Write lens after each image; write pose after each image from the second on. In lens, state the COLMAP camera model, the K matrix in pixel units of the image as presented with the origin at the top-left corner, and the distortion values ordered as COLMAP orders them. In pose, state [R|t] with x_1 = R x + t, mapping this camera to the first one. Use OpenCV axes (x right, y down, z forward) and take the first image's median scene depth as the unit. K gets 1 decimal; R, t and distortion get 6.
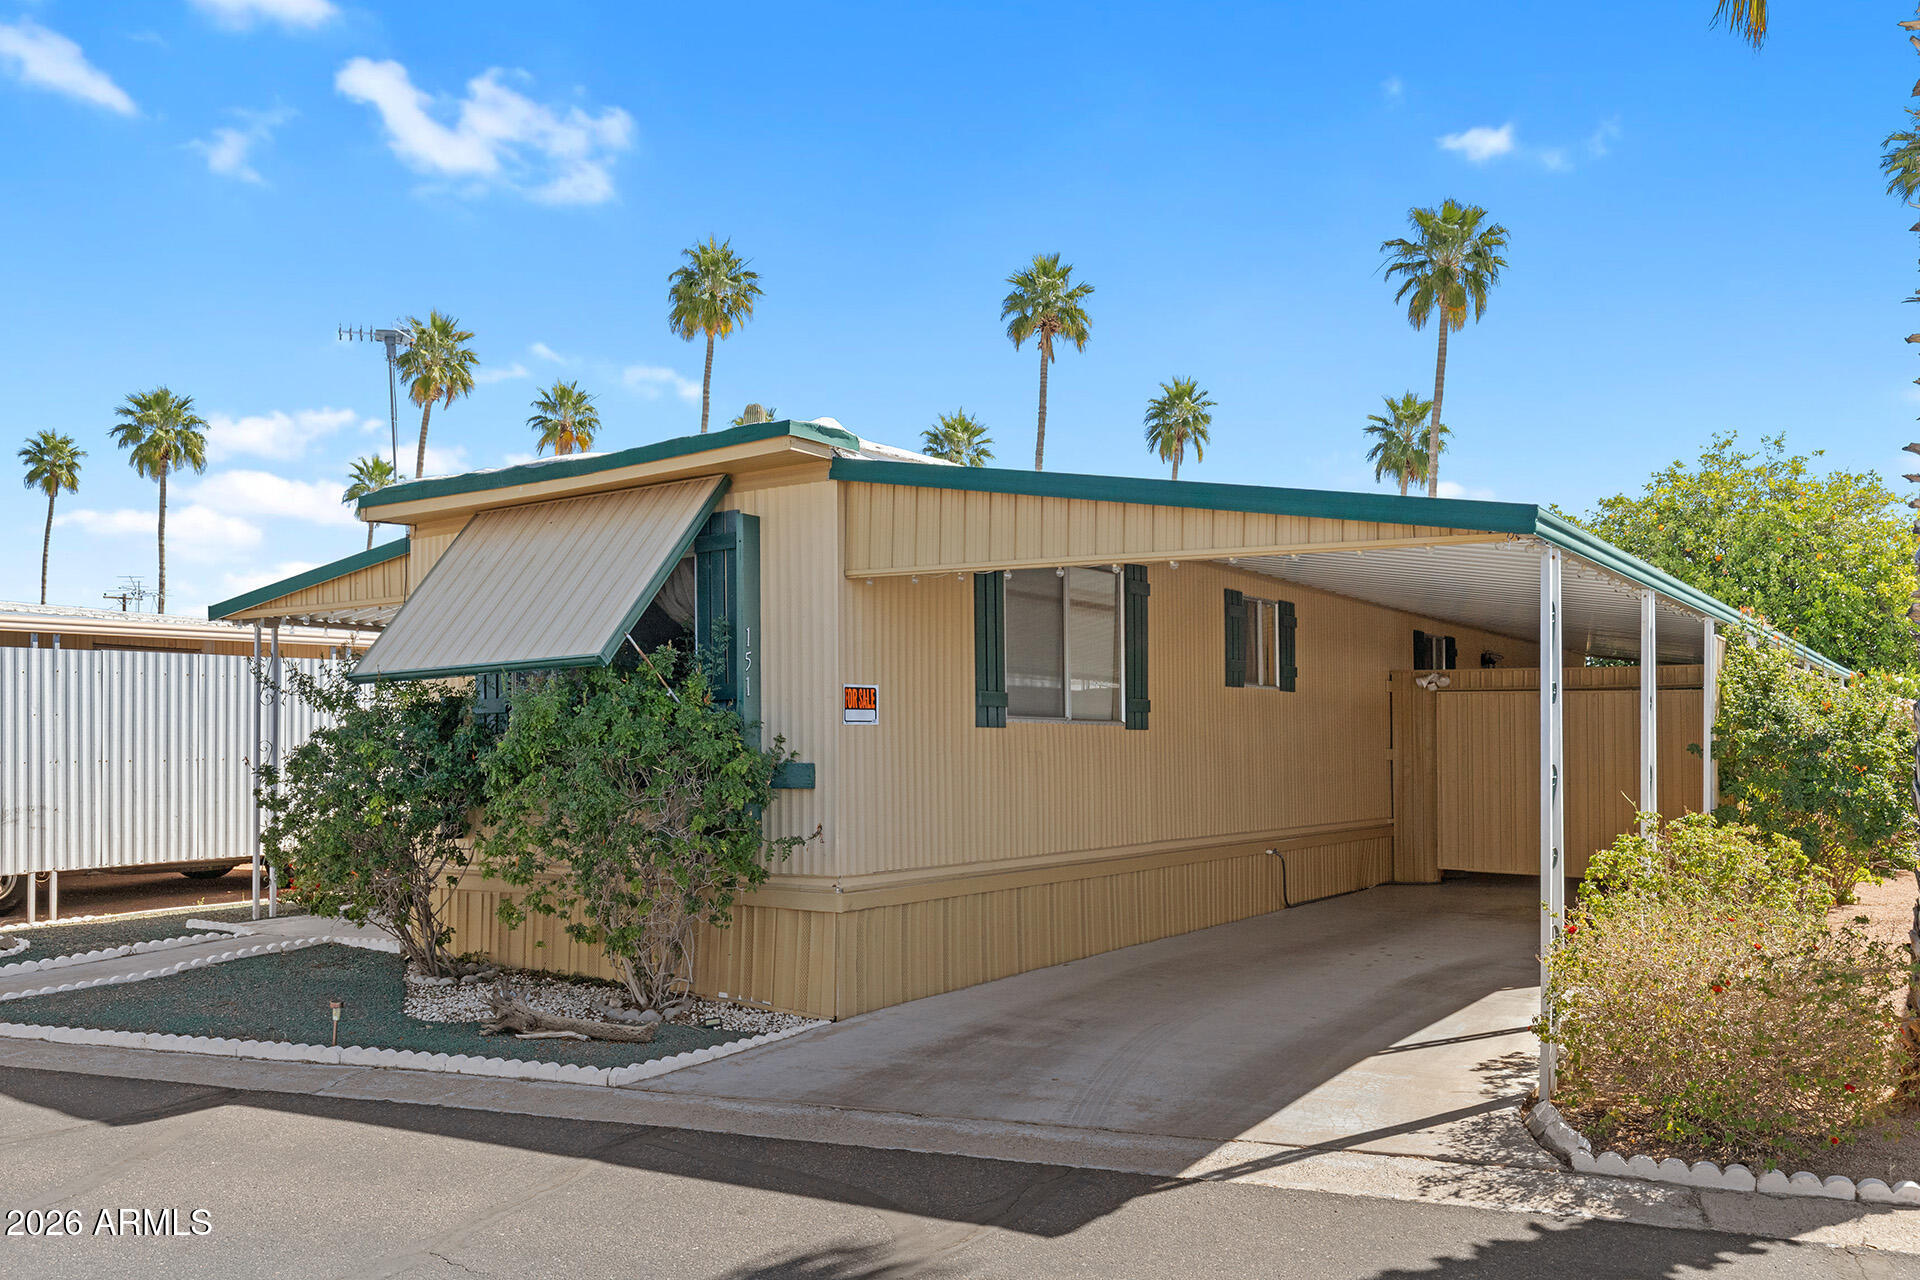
lens RADIAL K [[1535.1, 0, 955.7], [0, 1535.1, 737.8], [0, 0, 1]] dist [0.007071, 0.002107]
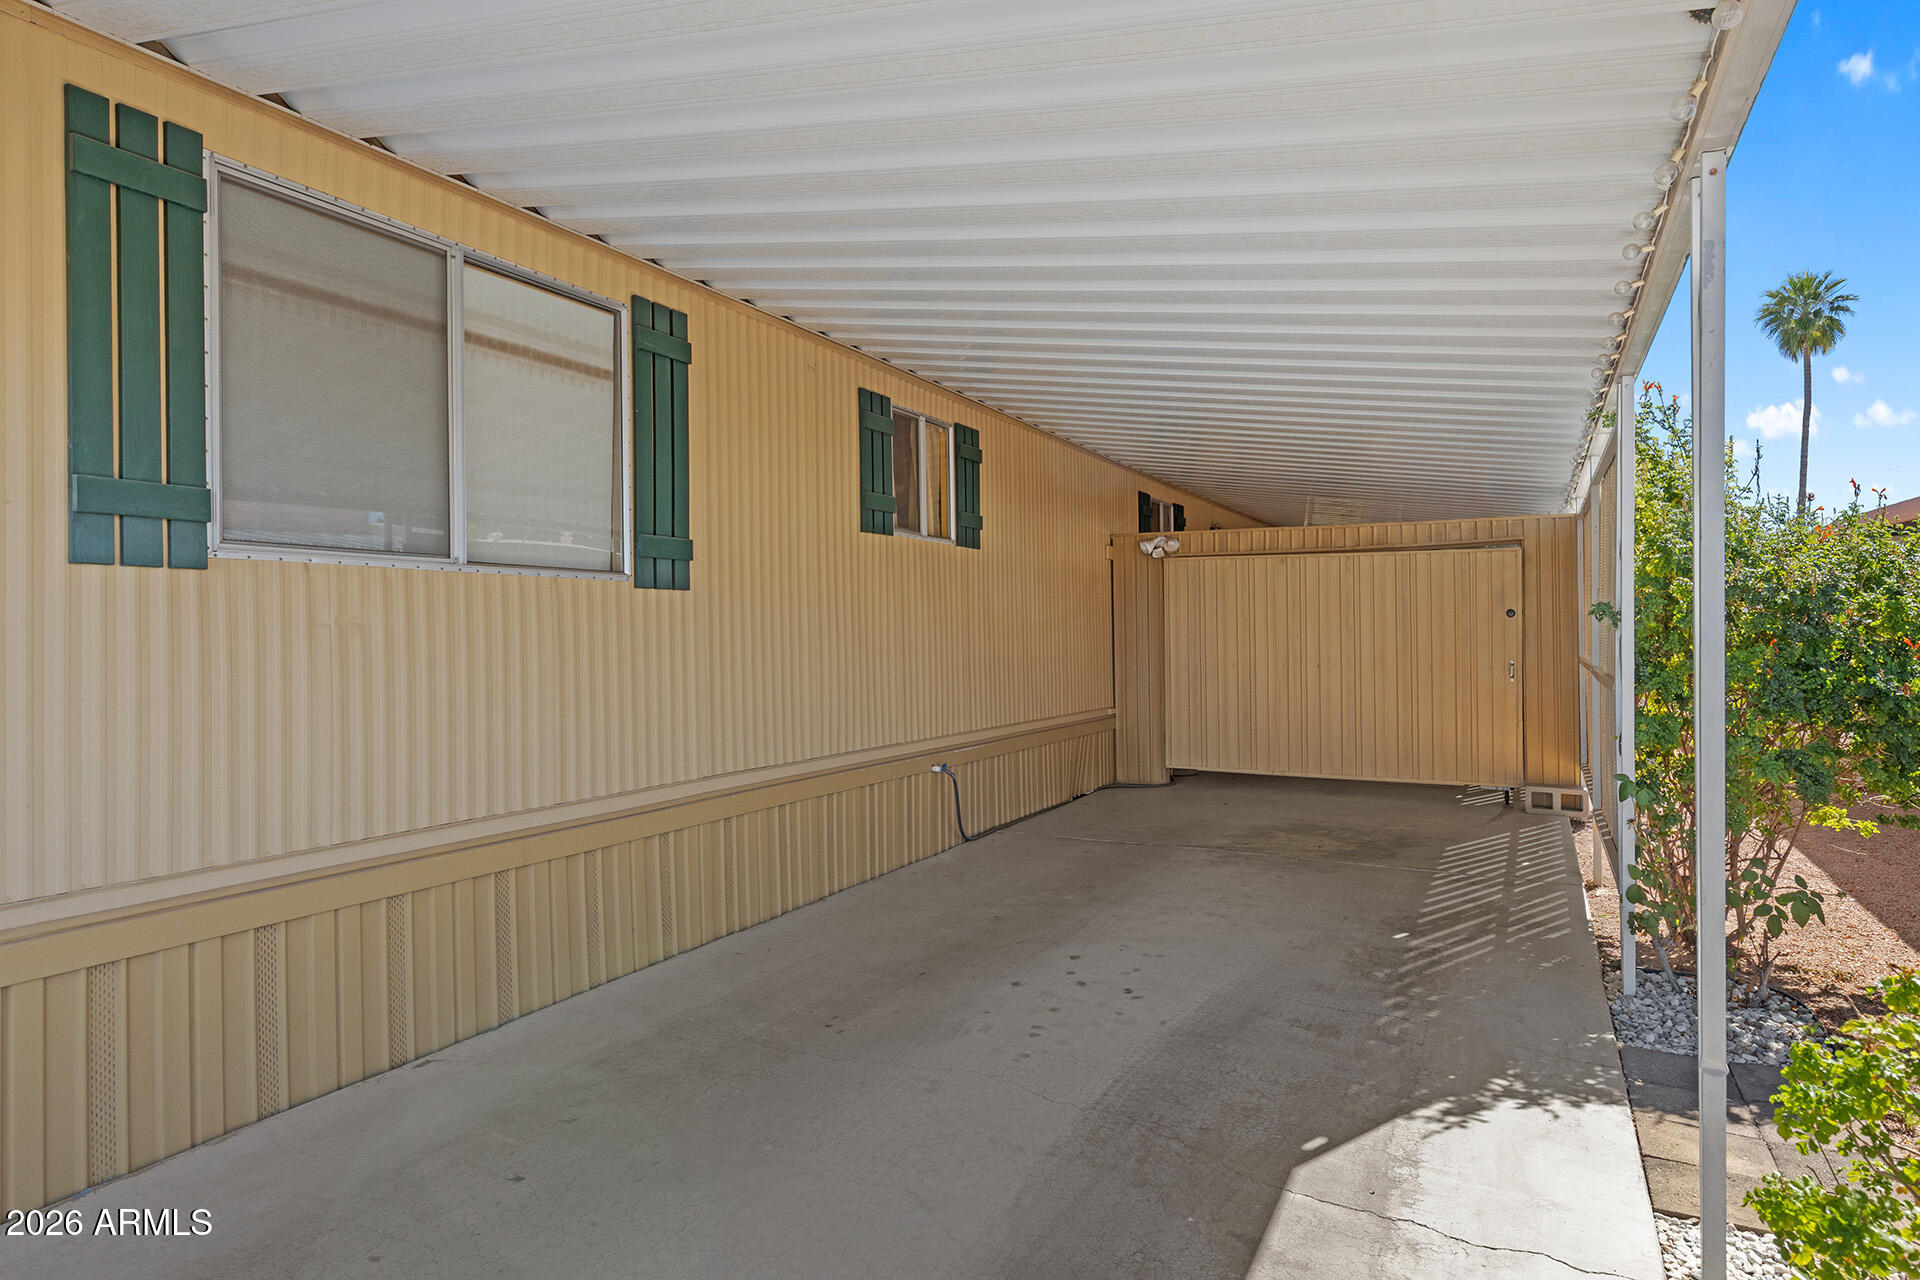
lens RADIAL K [[1107.7, 0, 960.0], [0, 1107.7, 640.0], [0, 0, 1]] dist [0.002352, 0.001048]
pose [[0.992970, -0.008446, 0.118063, 0.148063], [0.007151, 0.999910, 0.011390, 0.008386], [-0.118148, -0.010466, 0.992941, 0.466571]]
